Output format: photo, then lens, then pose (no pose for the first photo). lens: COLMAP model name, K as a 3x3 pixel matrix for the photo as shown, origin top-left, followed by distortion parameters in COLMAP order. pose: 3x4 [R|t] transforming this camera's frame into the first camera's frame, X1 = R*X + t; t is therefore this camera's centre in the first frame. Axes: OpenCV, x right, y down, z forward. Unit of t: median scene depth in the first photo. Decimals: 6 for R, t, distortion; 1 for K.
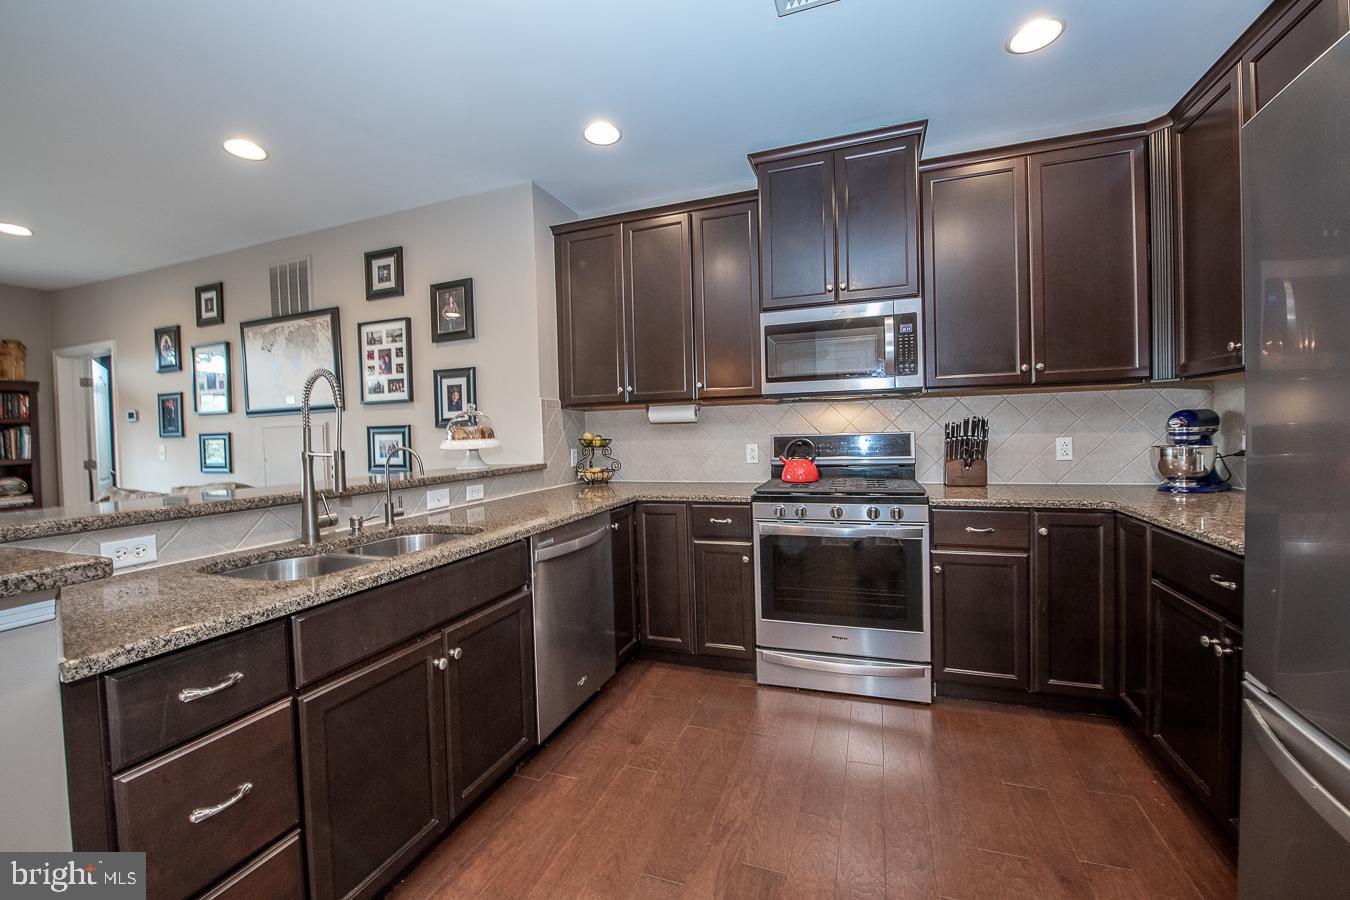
lens RADIAL K [[541.5, 0, 688.4], [0, 541.5, 441.1], [0, 0, 1]] dist [-0.014477, -0.002924]
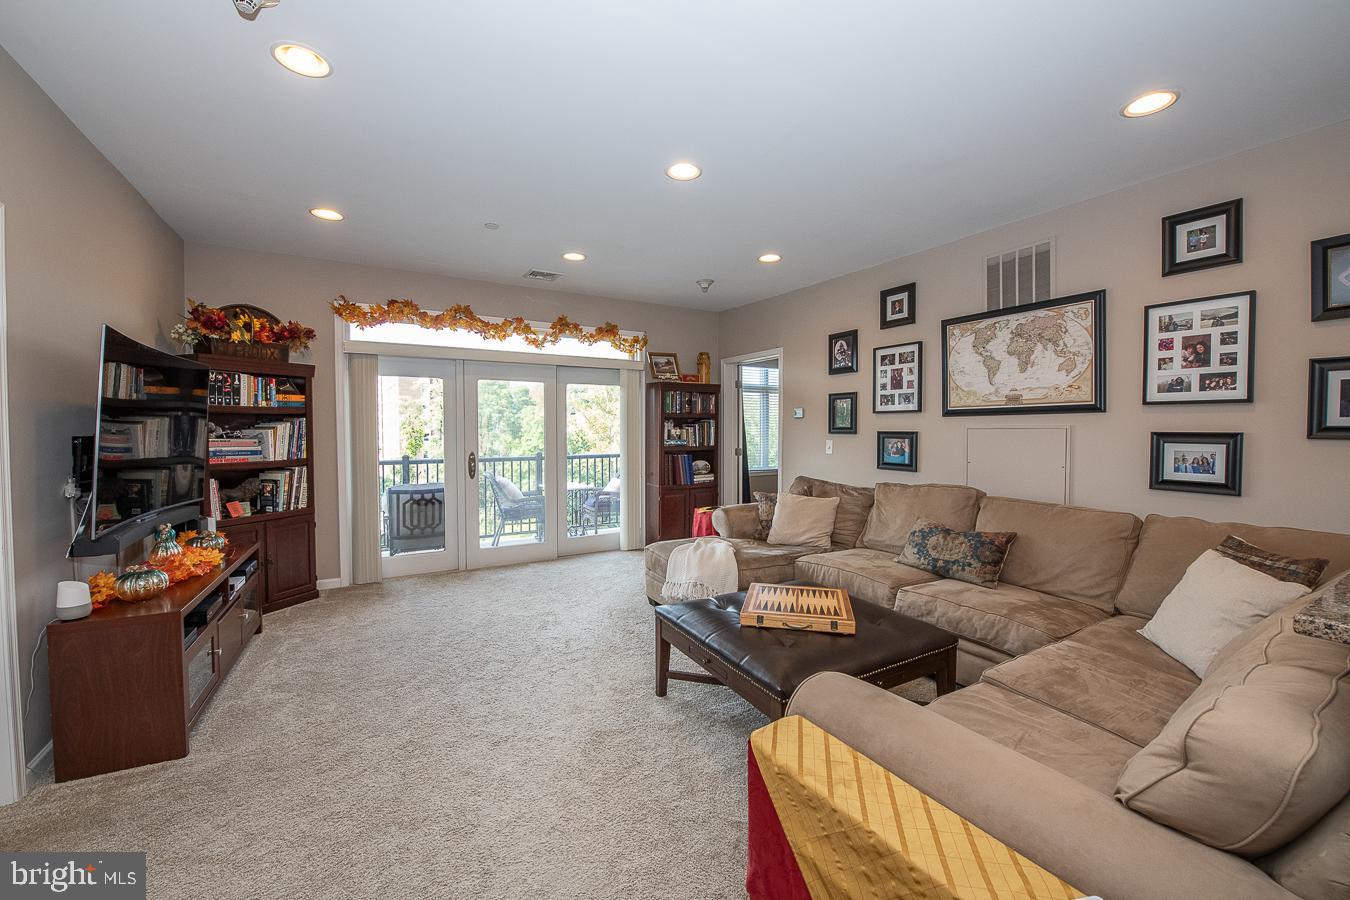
lens RADIAL K [[541.5, 0, 667.5], [0, 541.5, 441.4], [0, 0, 1]] dist [-0.014477, -0.002924]
pose [[0.766236, 0.042069, -0.641181, -0.677858], [-0.030688, 0.999112, 0.028879, -0.015275], [0.641826, -0.002452, 0.766846, -0.097668]]
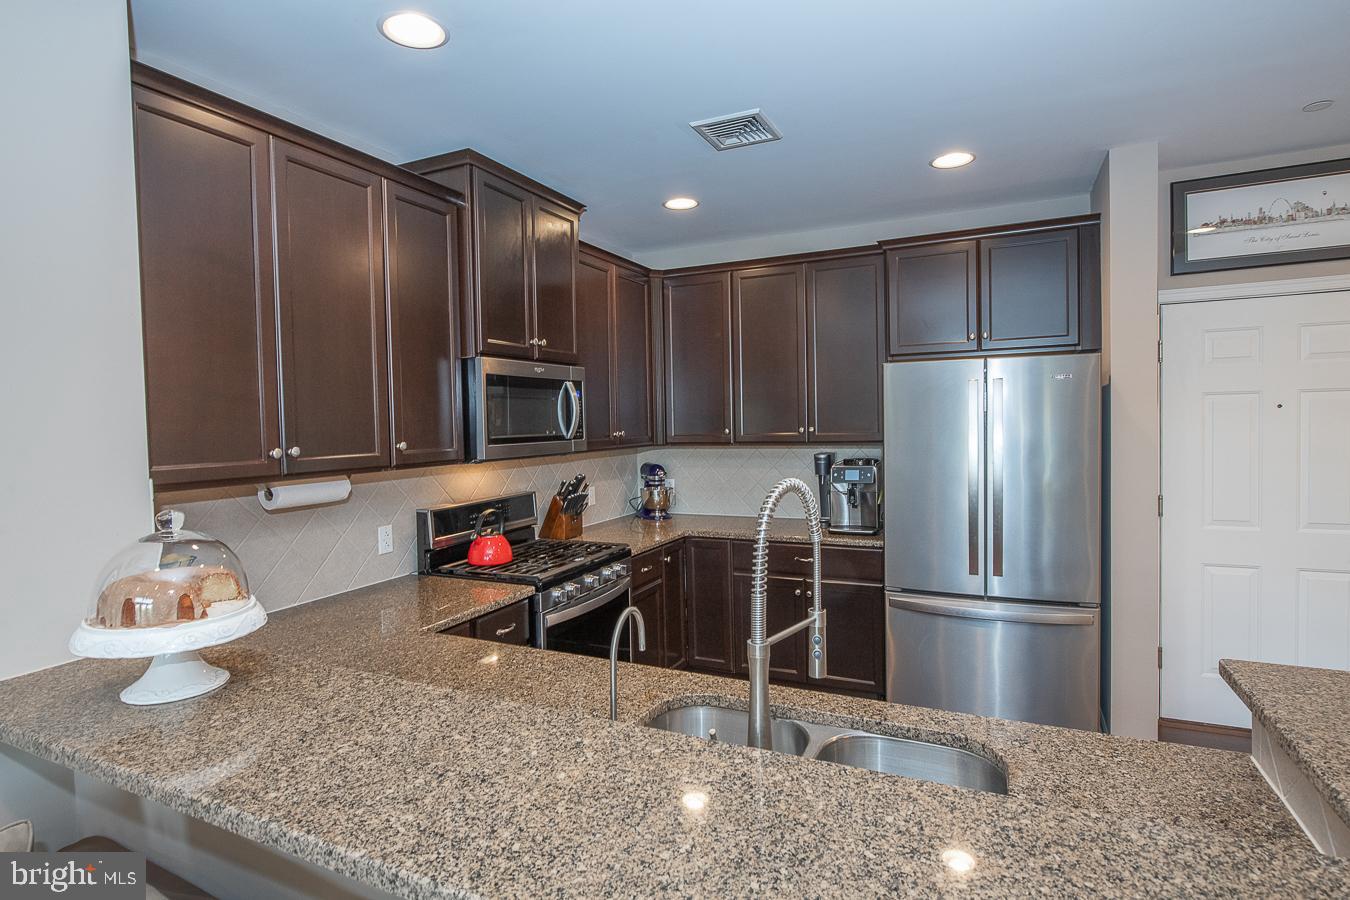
lens RADIAL K [[691.1, 0, 700.3], [0, 691.1, 444.4], [0, 0, 1]] dist [-0.008901, -0.004224]
pose [[0.074141, -0.010823, 0.997189, -0.706107], [0.032508, 0.999436, 0.008430, -0.089464], [-0.996718, 0.031791, 0.074451, 0.513864]]
